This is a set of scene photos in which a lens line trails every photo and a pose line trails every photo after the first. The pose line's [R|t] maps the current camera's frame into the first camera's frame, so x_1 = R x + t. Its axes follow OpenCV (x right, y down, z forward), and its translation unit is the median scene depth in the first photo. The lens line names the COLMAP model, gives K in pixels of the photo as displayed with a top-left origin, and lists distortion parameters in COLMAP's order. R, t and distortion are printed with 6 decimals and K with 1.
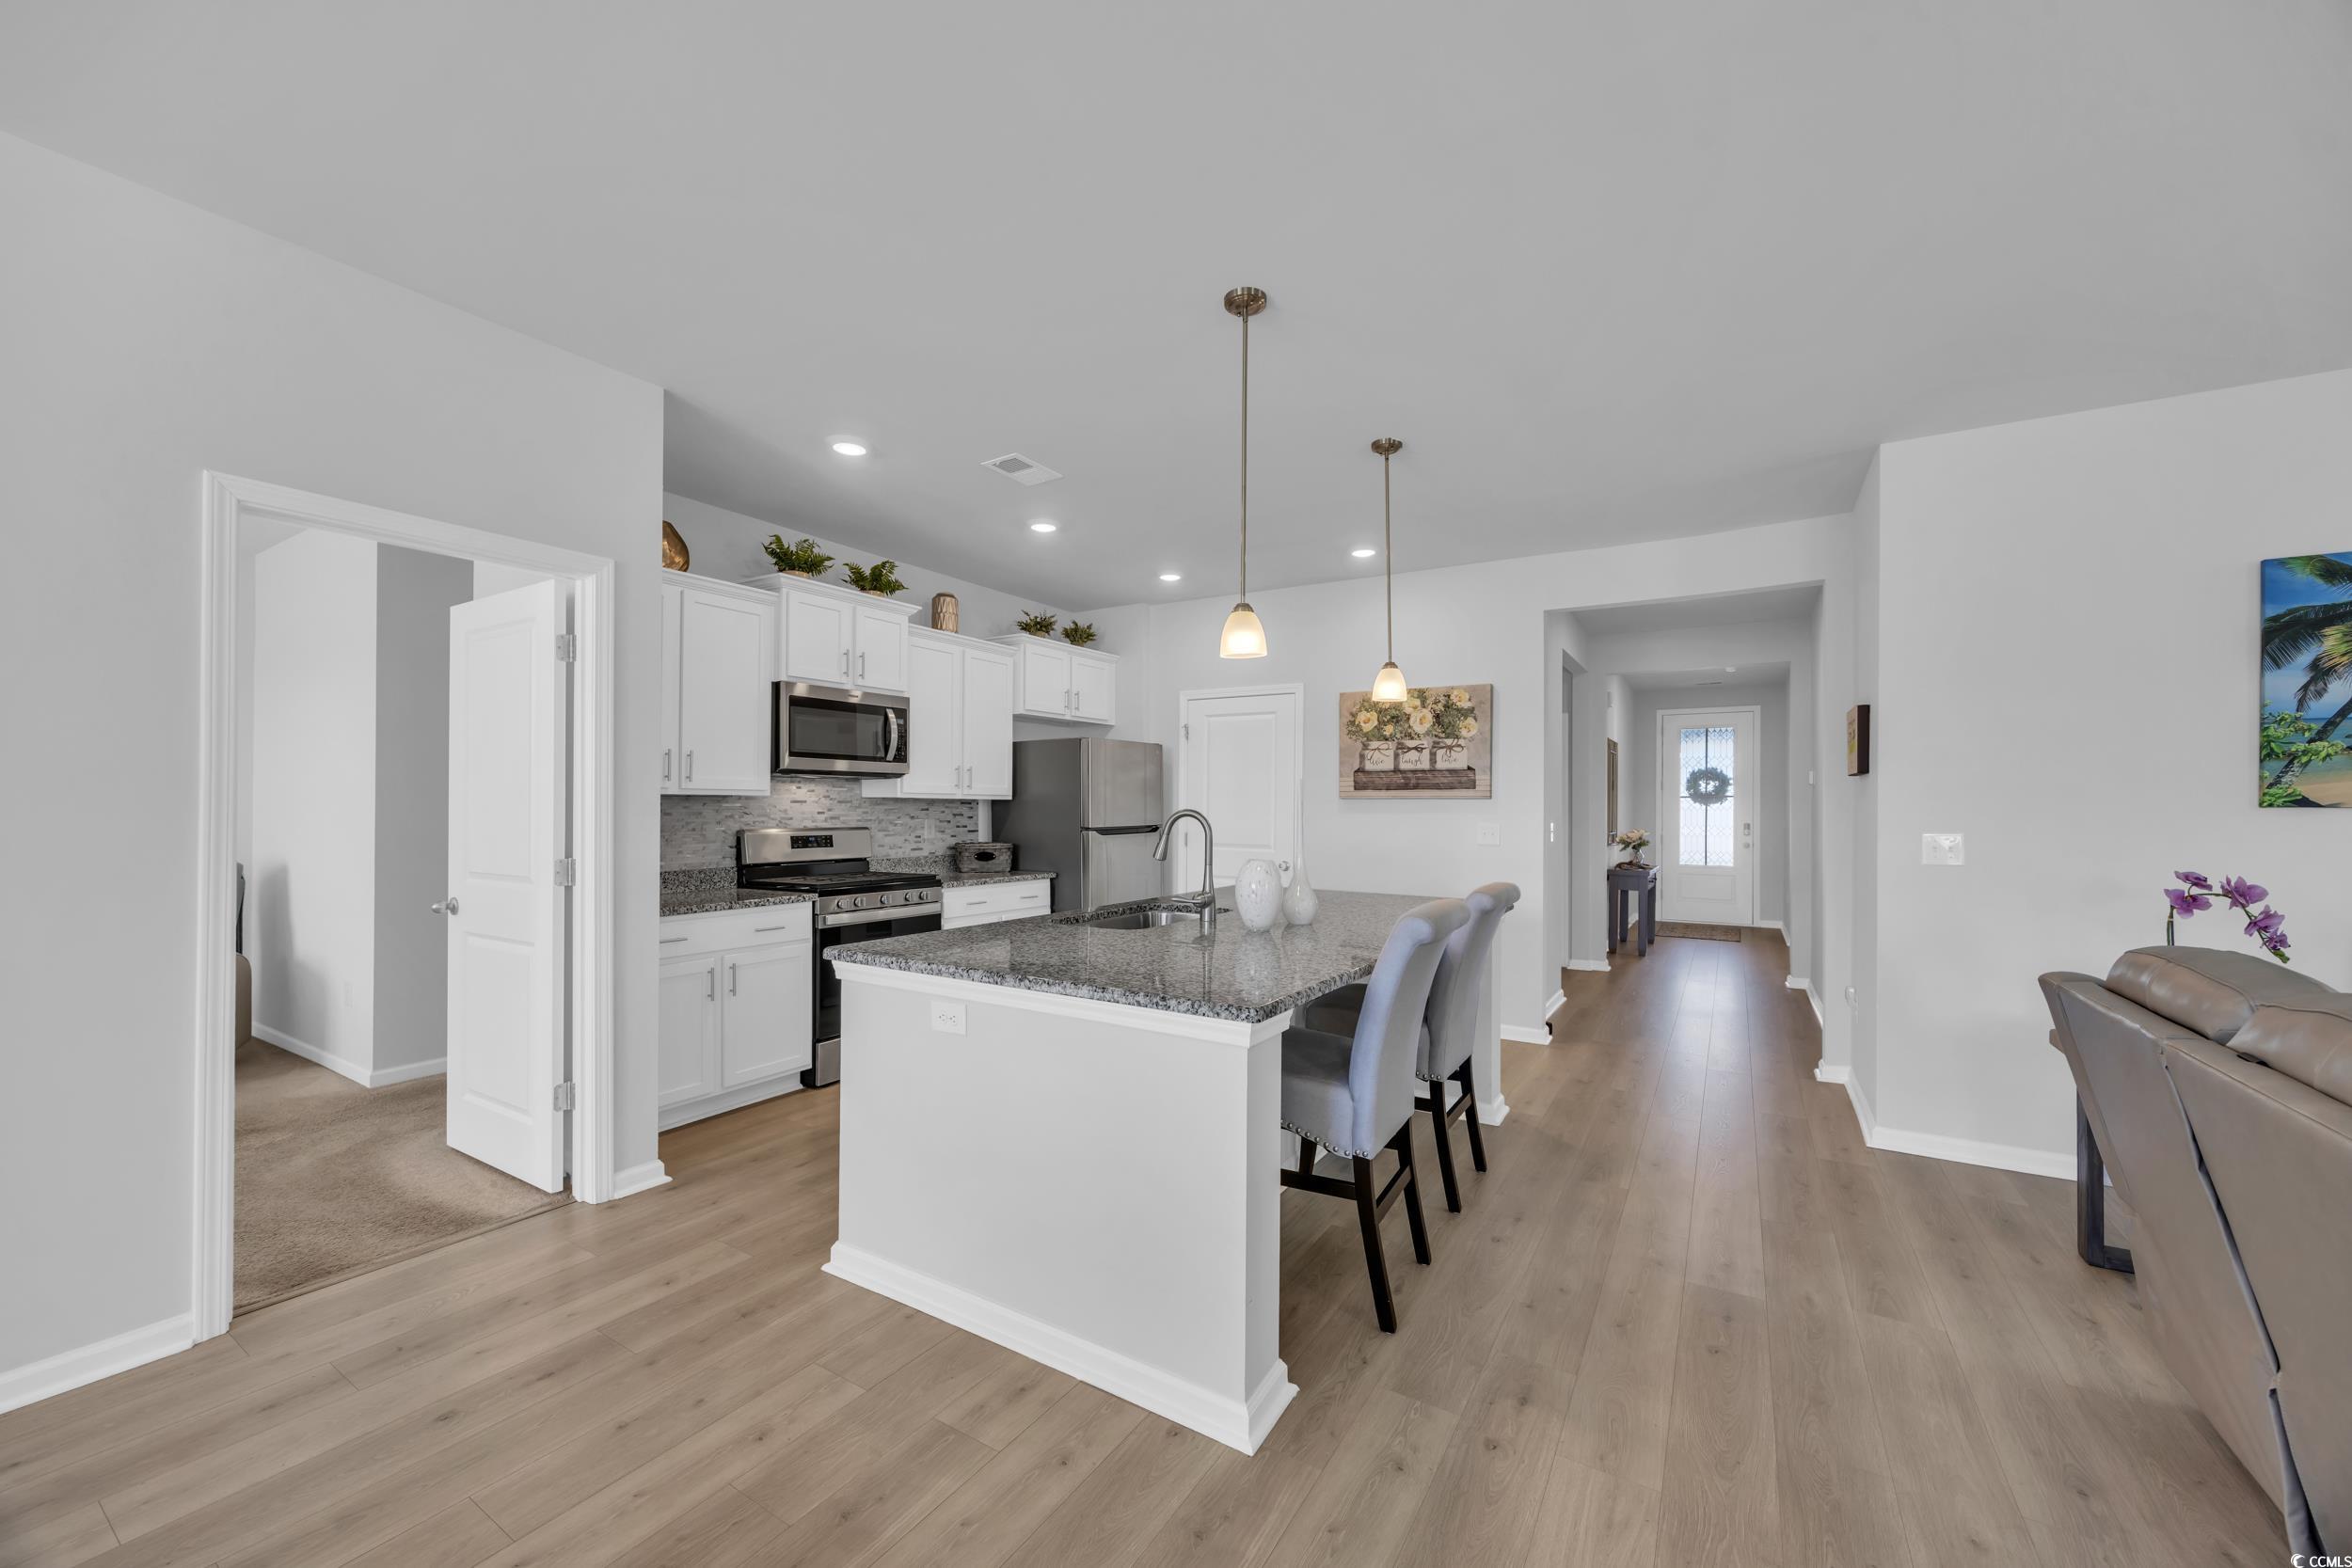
lens RADIAL K [[900.3, 0, 1175.2], [0, 900.3, 795.9], [0, 0, 1]] dist [-0.003341, -0.000724]
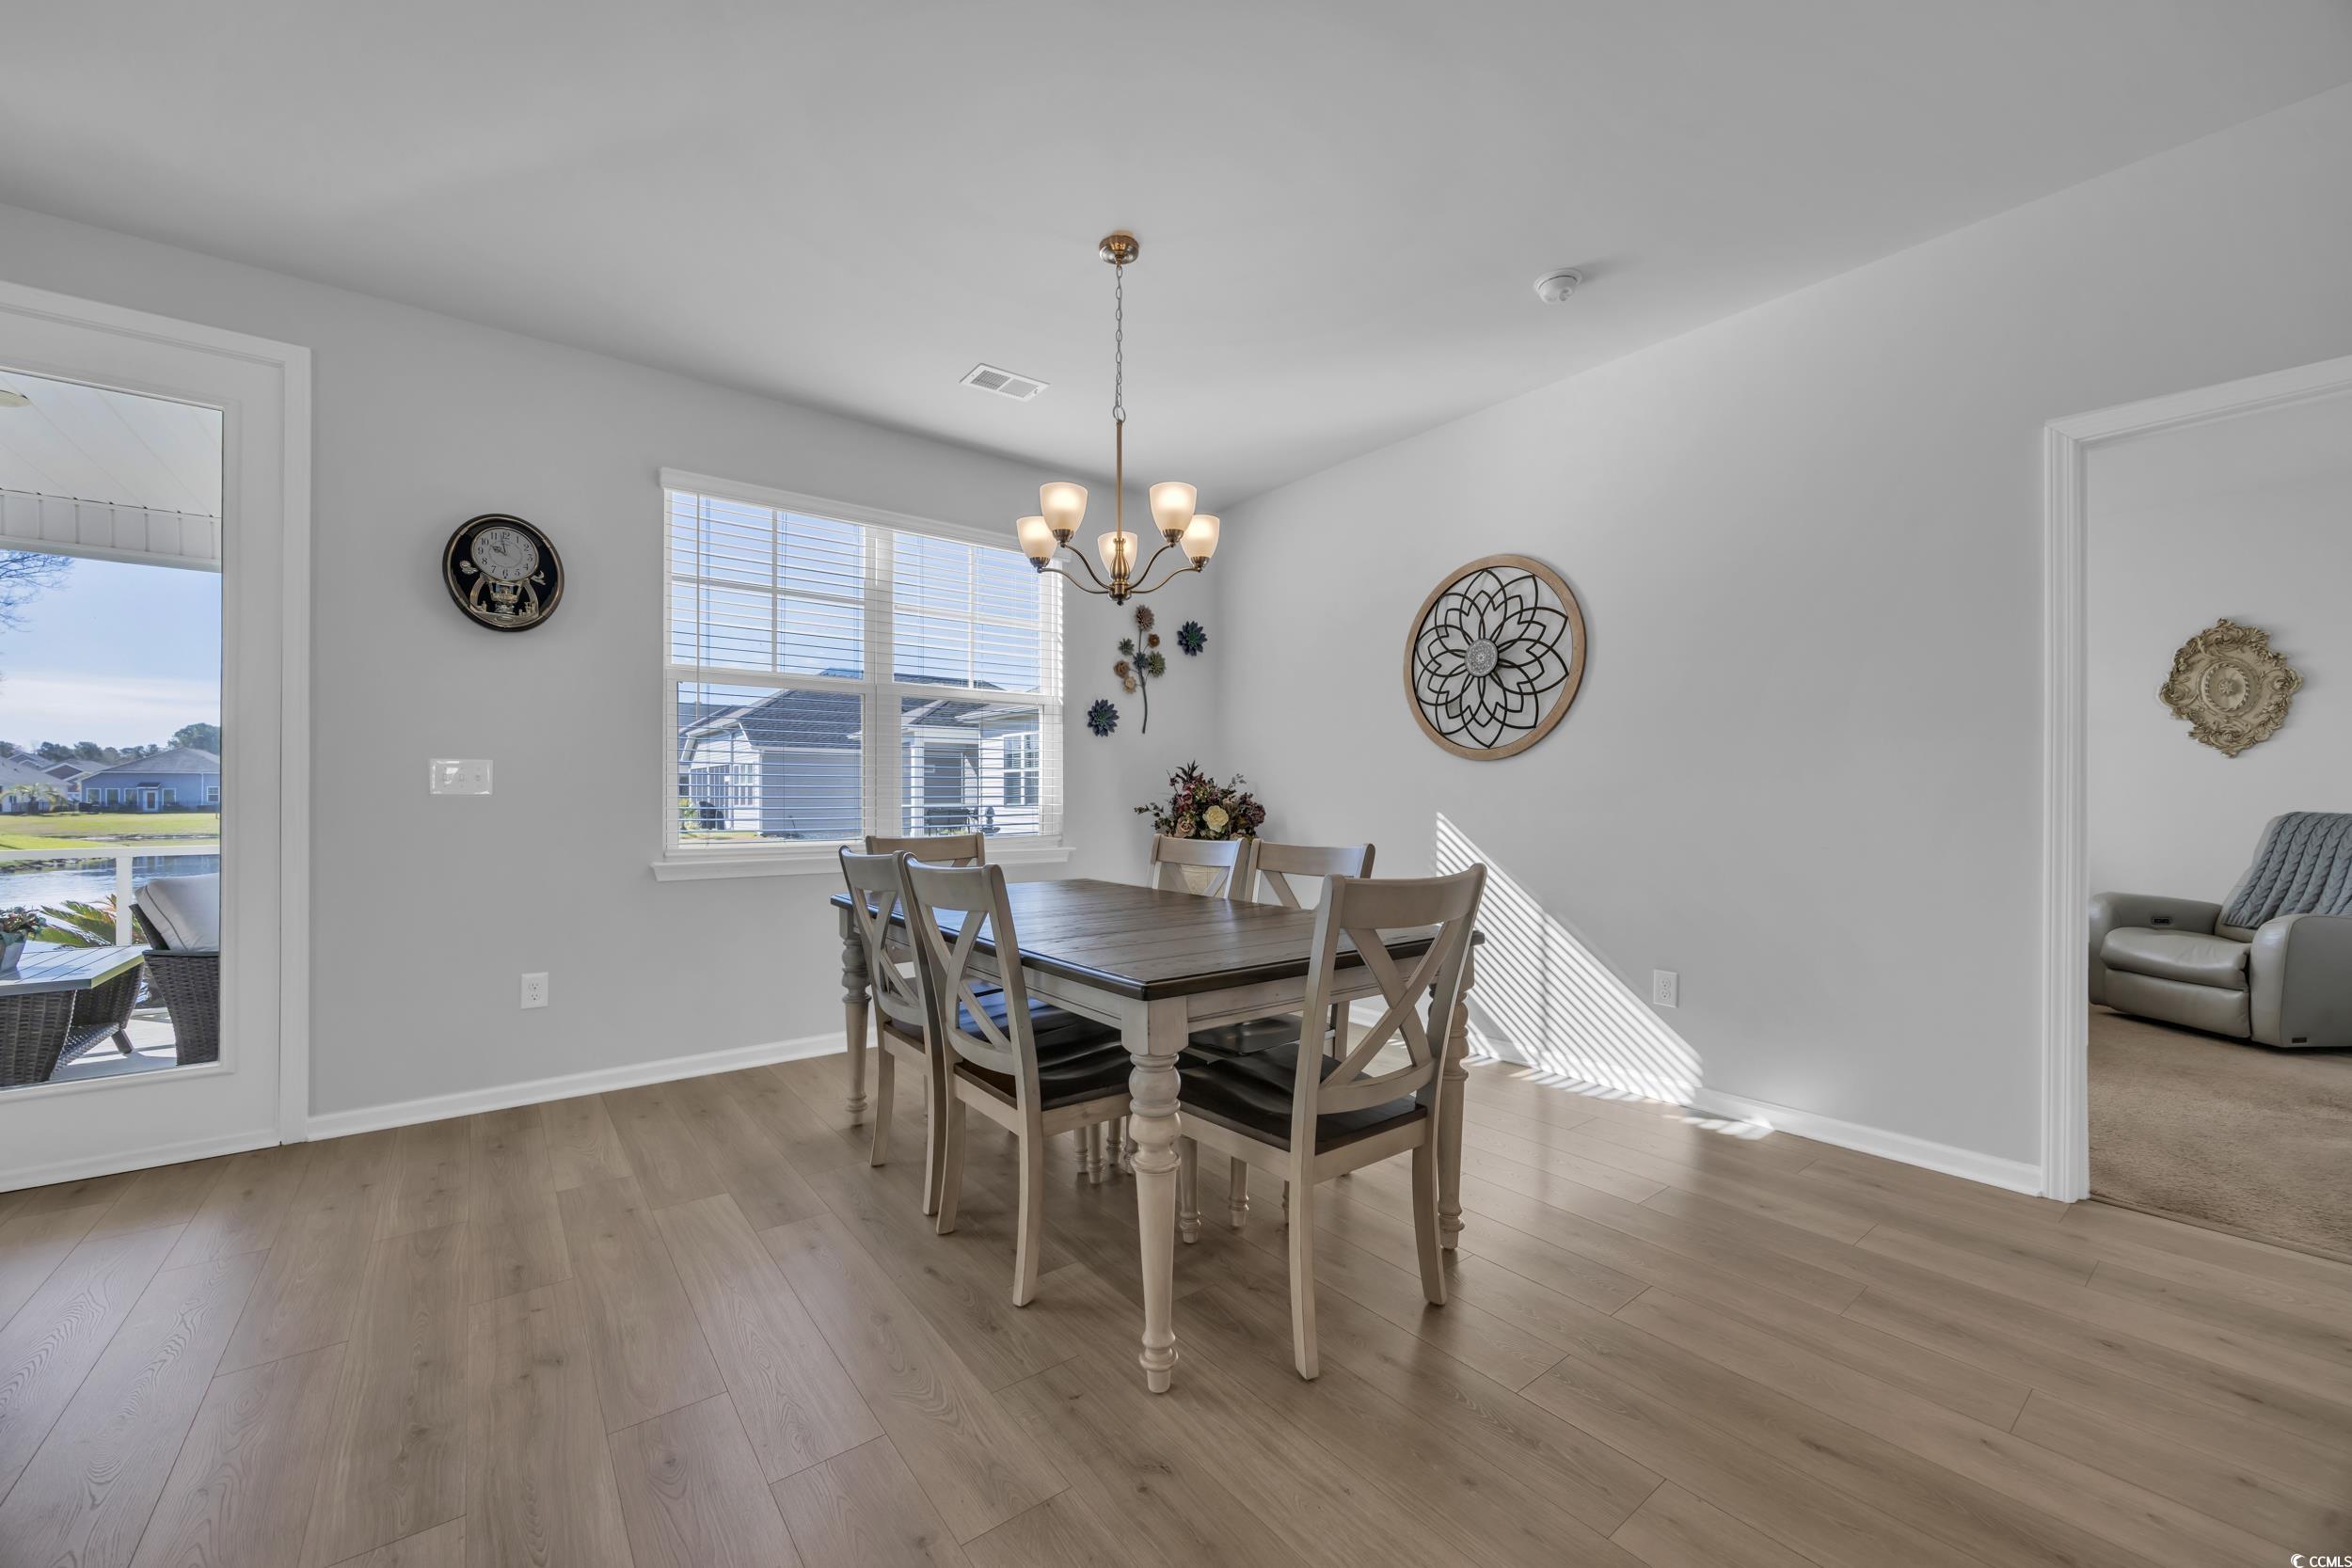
lens RADIAL K [[900.3, 0, 1160.5], [0, 900.3, 794.4], [0, 0, 1]] dist [-0.003341, -0.000724]
pose [[-0.351360, -0.005203, -0.936226, 0.154169], [0.009422, 0.999914, -0.009094, 0.041891], [0.936193, -0.012017, -0.351281, 0.148746]]
